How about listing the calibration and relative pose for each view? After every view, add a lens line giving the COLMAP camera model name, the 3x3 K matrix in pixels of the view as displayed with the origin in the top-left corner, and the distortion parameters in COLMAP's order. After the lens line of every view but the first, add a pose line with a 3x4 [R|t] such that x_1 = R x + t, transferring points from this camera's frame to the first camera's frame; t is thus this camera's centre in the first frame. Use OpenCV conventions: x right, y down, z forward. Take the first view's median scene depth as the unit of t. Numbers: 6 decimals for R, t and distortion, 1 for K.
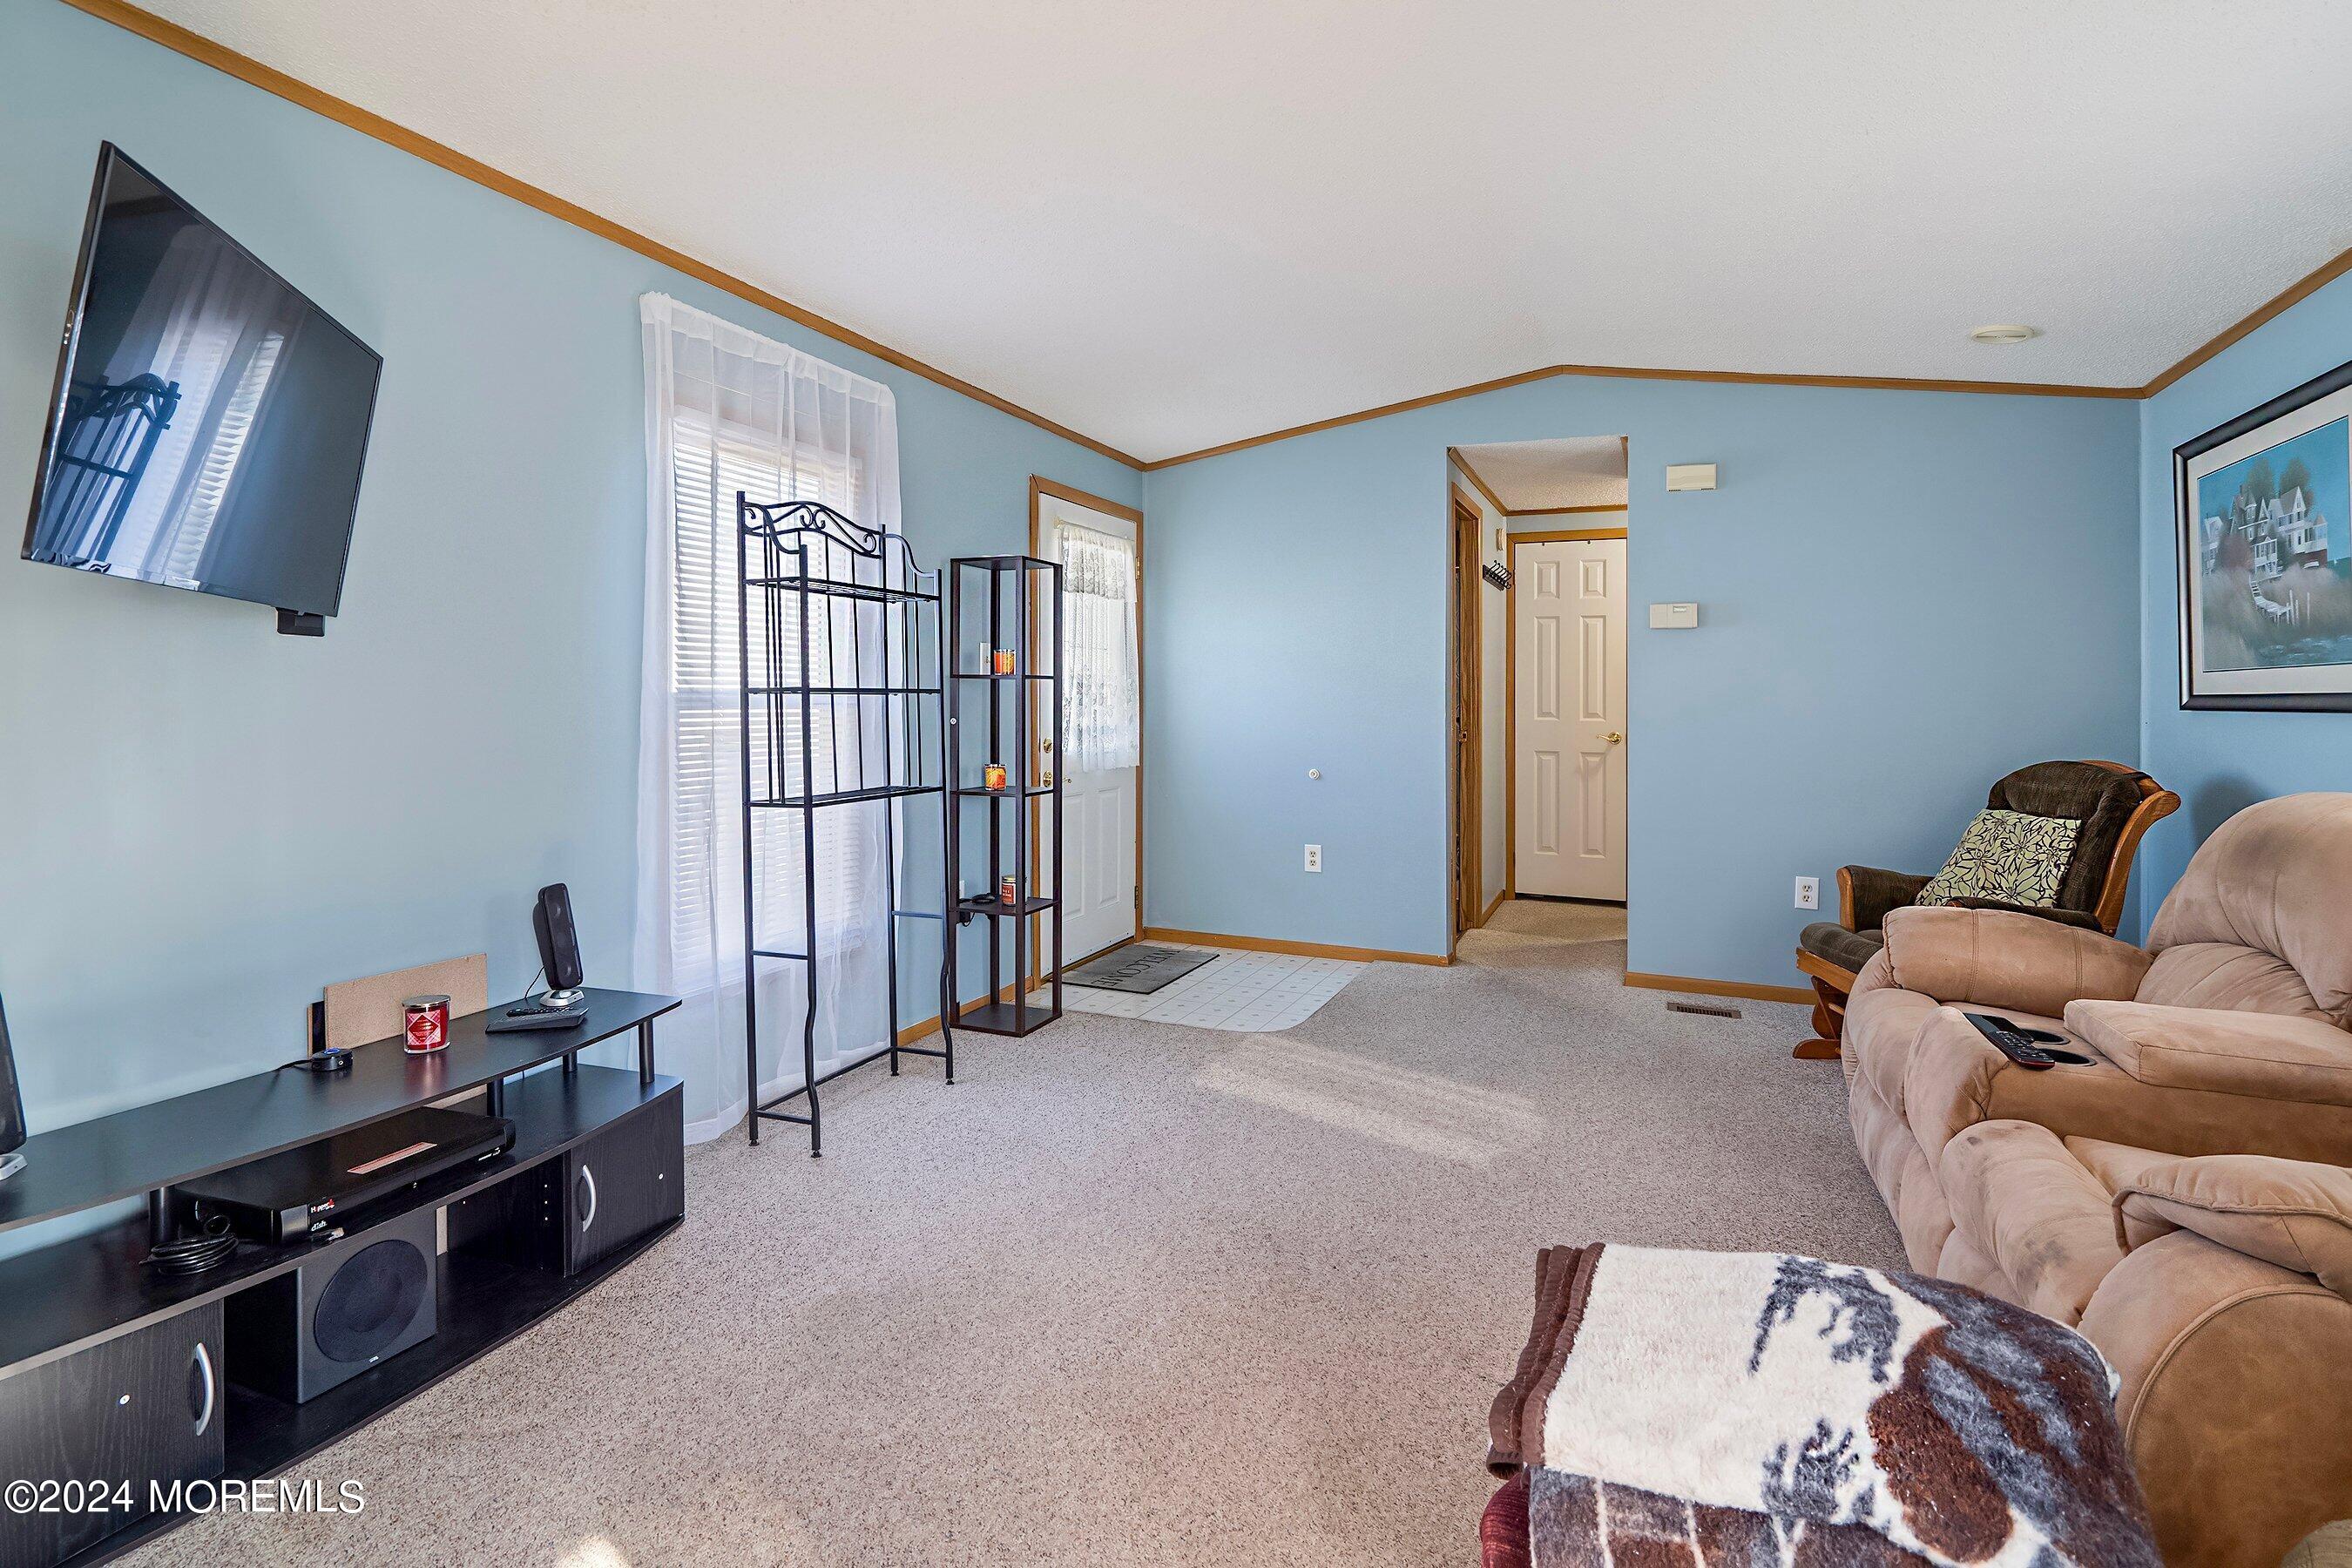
lens RADIAL K [[1100.7, 0, 1185.8], [0, 1100.7, 692.3], [0, 0, 1]] dist [-0.001993, 0.002067]
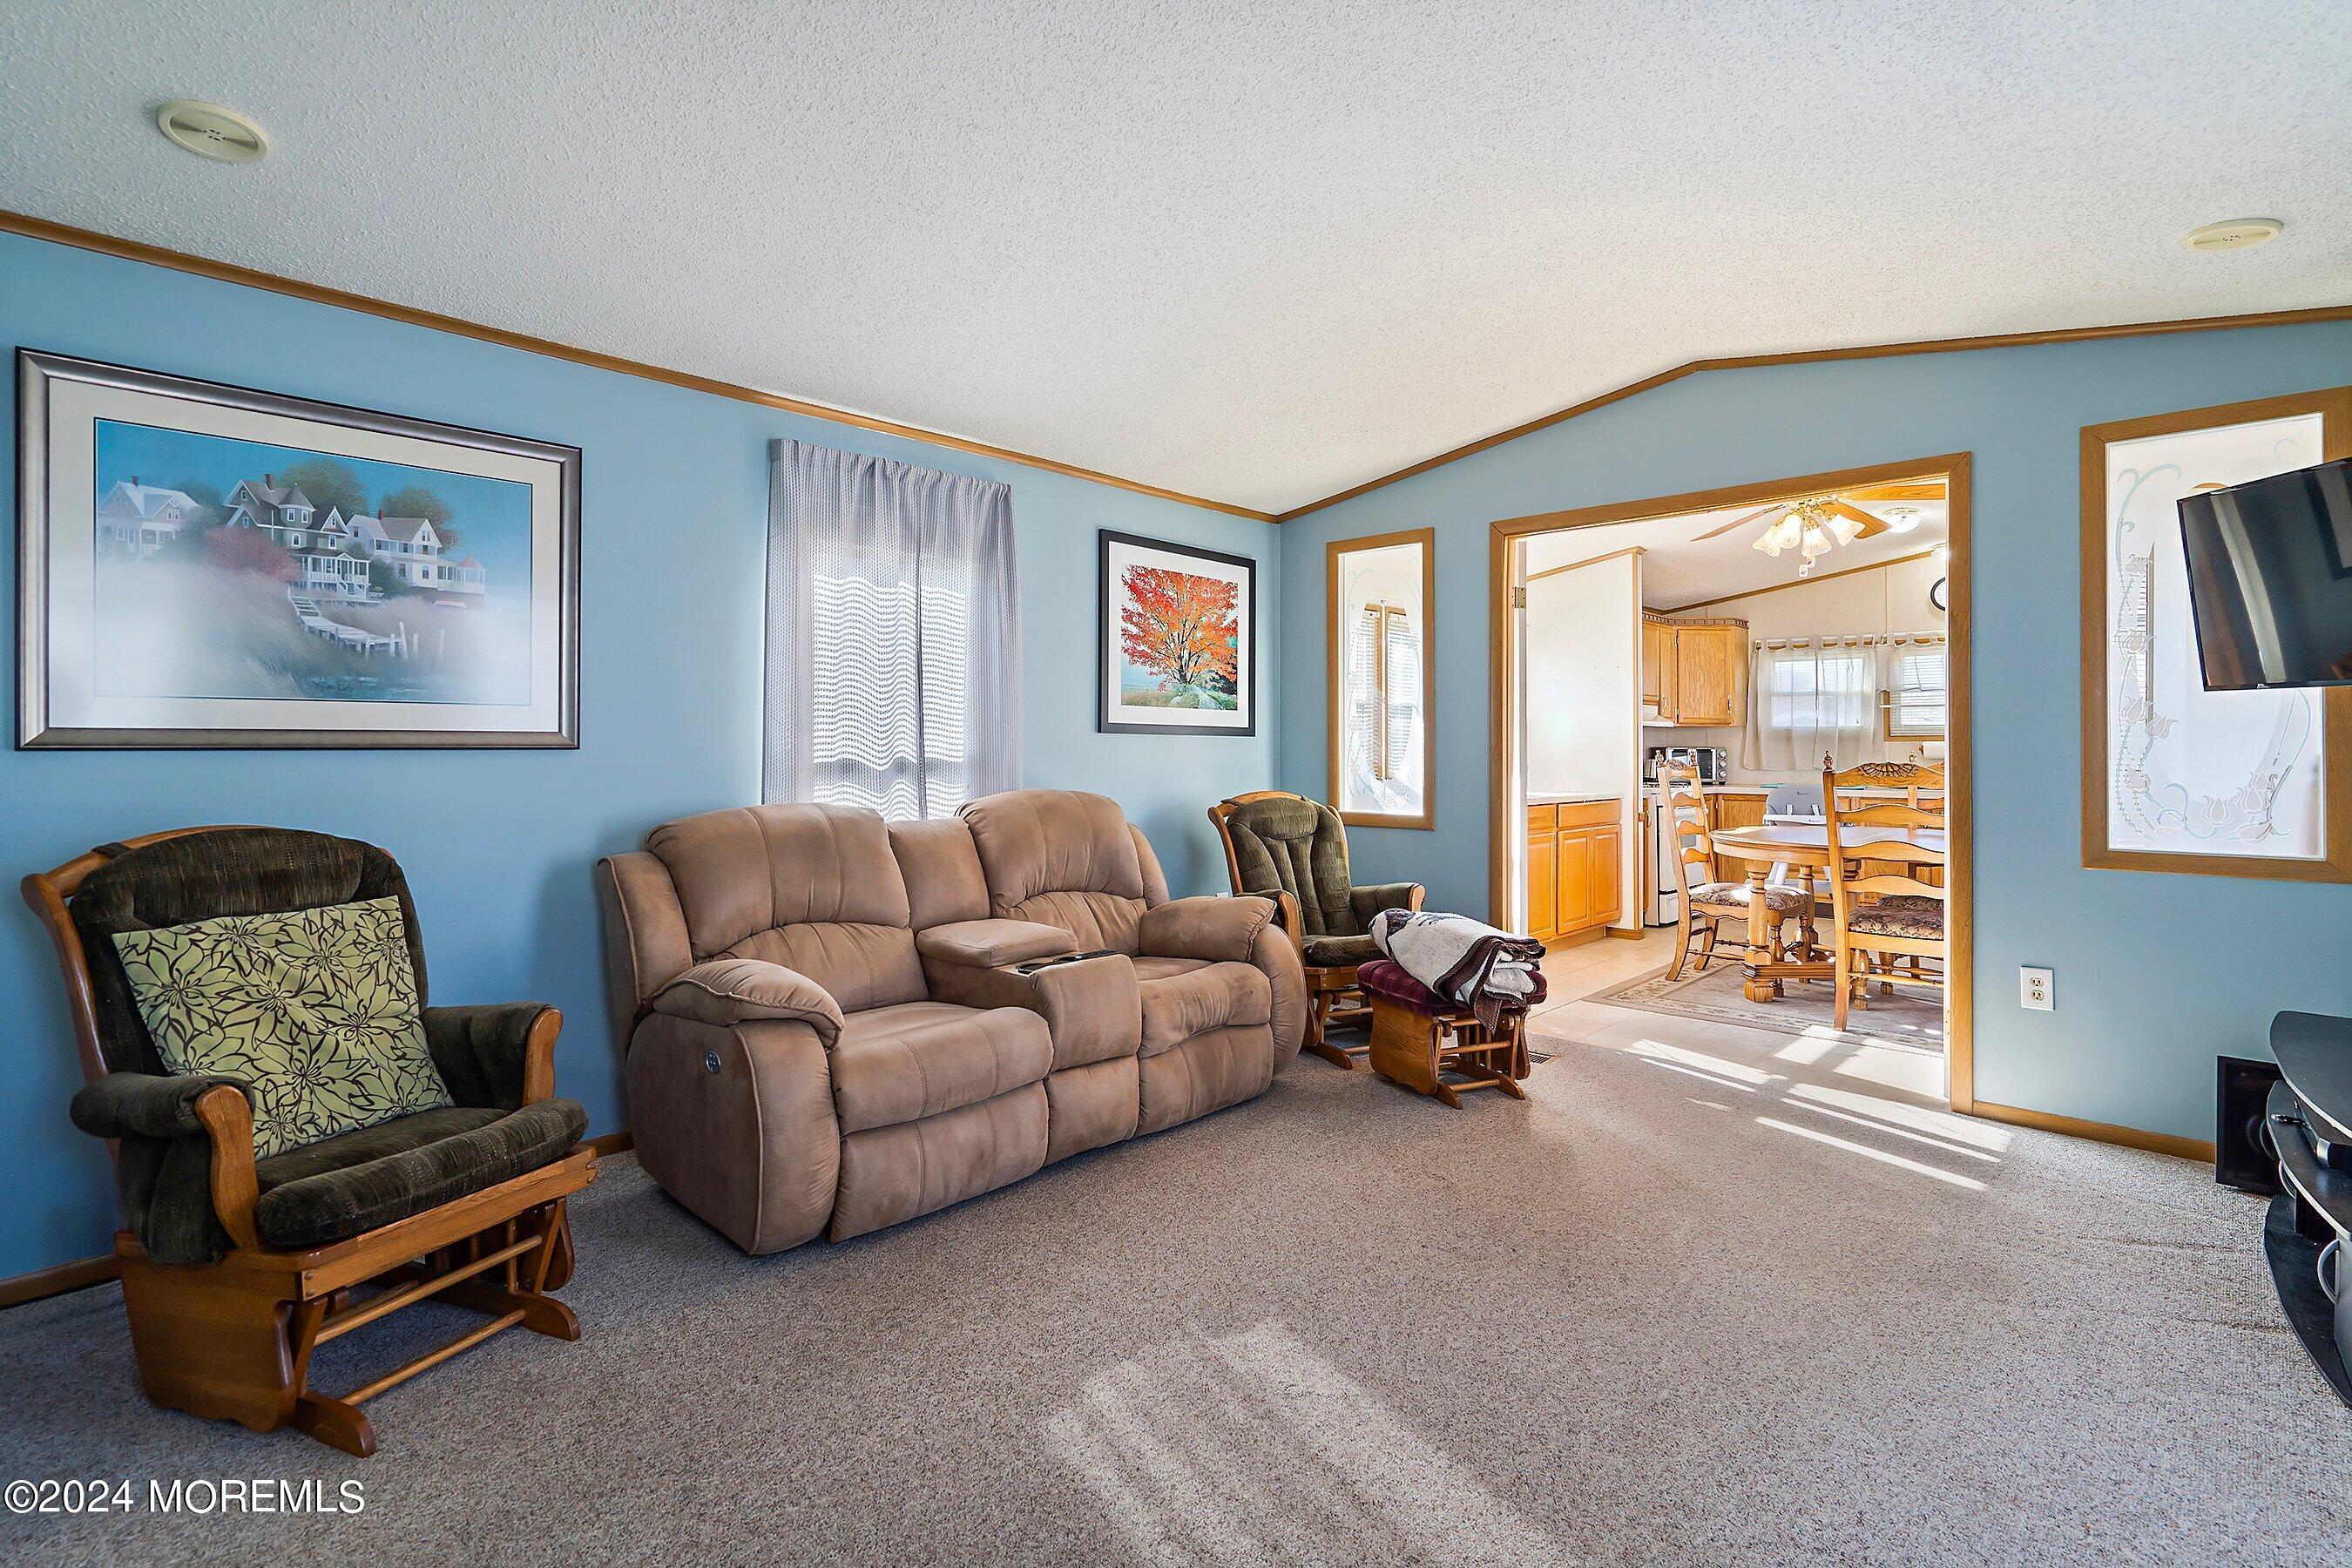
lens RADIAL K [[1100.7, 0, 1191.3], [0, 1100.7, 741.8], [0, 0, 1]] dist [-0.001993, 0.002067]
pose [[-0.939833, -0.003661, 0.341613, 0.044904], [-0.005631, 0.999973, -0.004775, 0.011829], [-0.341587, -0.006411, -0.939828, 1.534769]]
